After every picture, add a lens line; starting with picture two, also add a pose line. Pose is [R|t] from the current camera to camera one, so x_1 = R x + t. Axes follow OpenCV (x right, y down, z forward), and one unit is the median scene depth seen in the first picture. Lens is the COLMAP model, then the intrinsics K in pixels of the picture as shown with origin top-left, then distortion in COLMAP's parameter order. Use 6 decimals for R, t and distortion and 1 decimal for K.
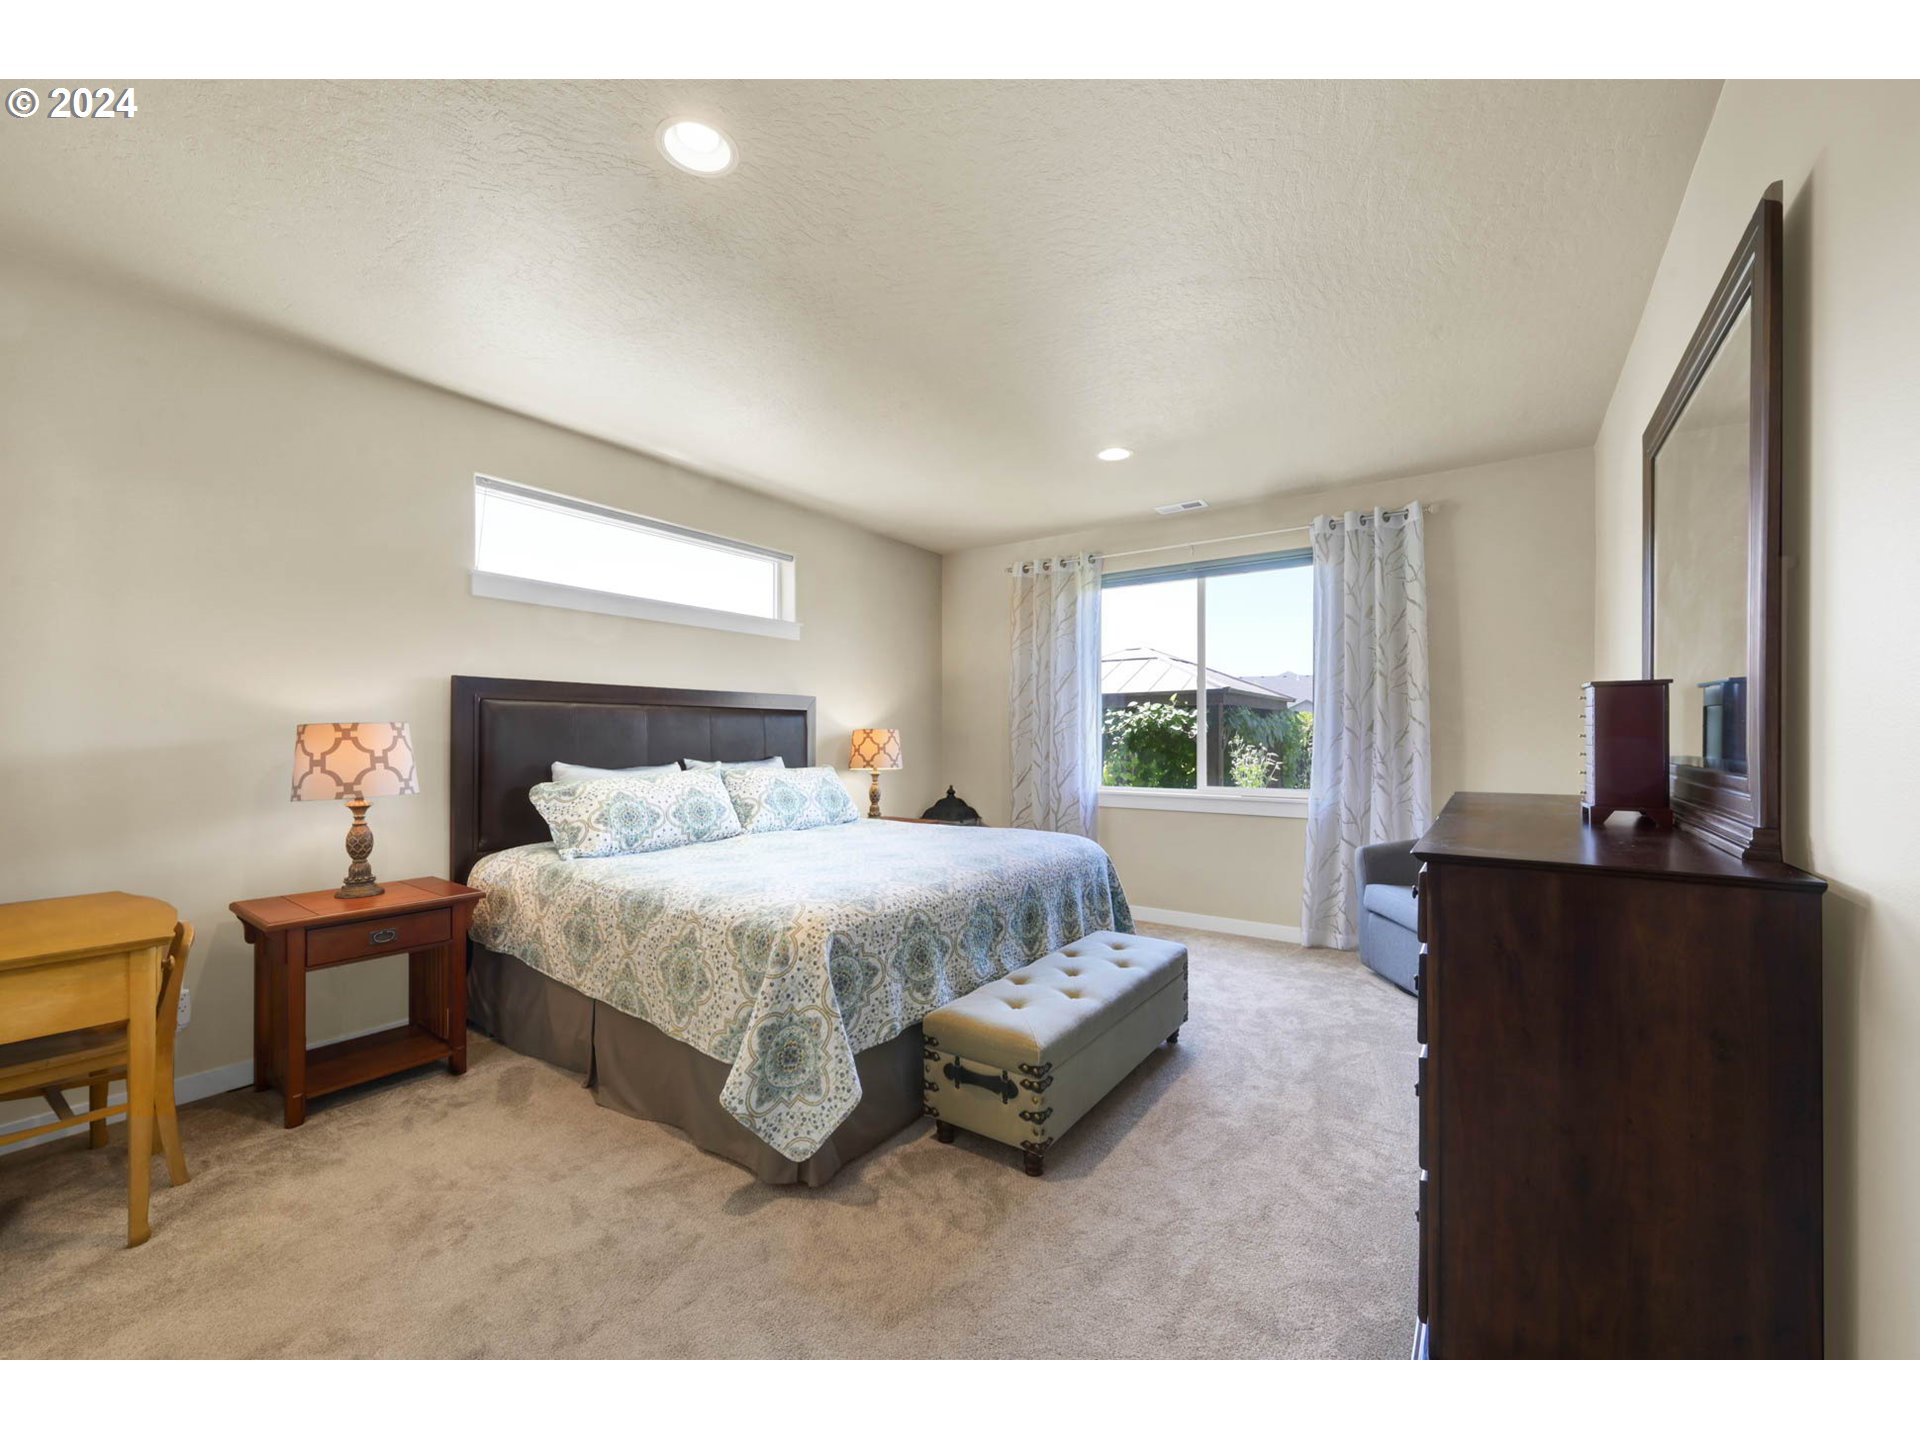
lens RADIAL K [[769.9, 0, 958.0], [0, 769.9, 728.4], [0, 0, 1]] dist [-0.001325, 0.000858]
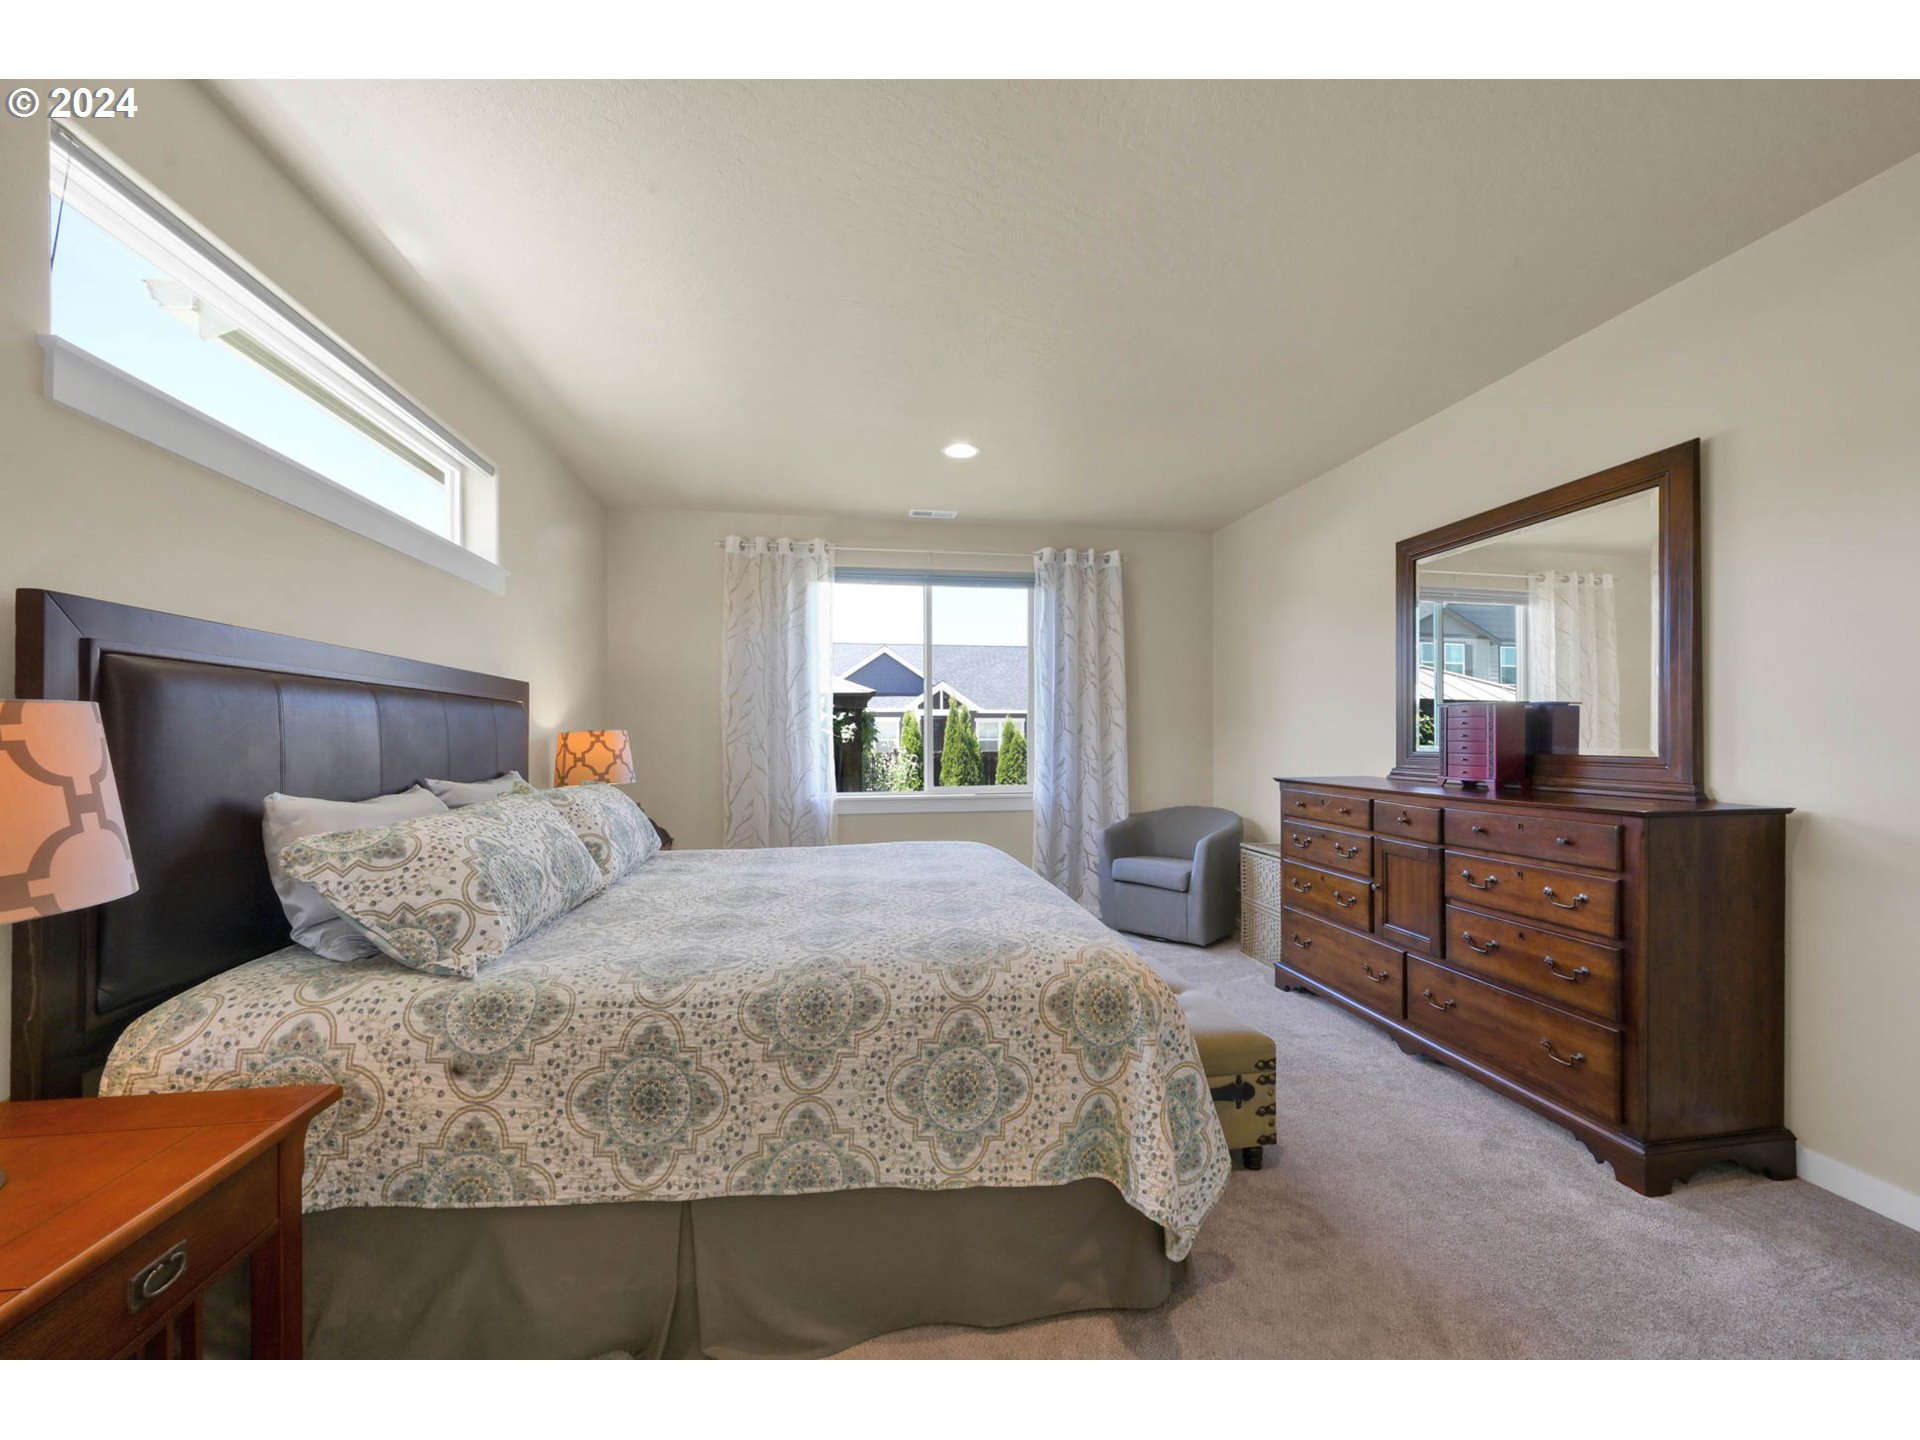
lens RADIAL K [[769.9, 0, 965.1], [0, 769.9, 732.2], [0, 0, 1]] dist [-0.001325, 0.000858]
pose [[0.704186, 0.003782, 0.710005, -0.742677], [-0.003222, 0.999993, -0.002131, 0.006528], [-0.710008, -0.000787, 0.704193, 0.462788]]
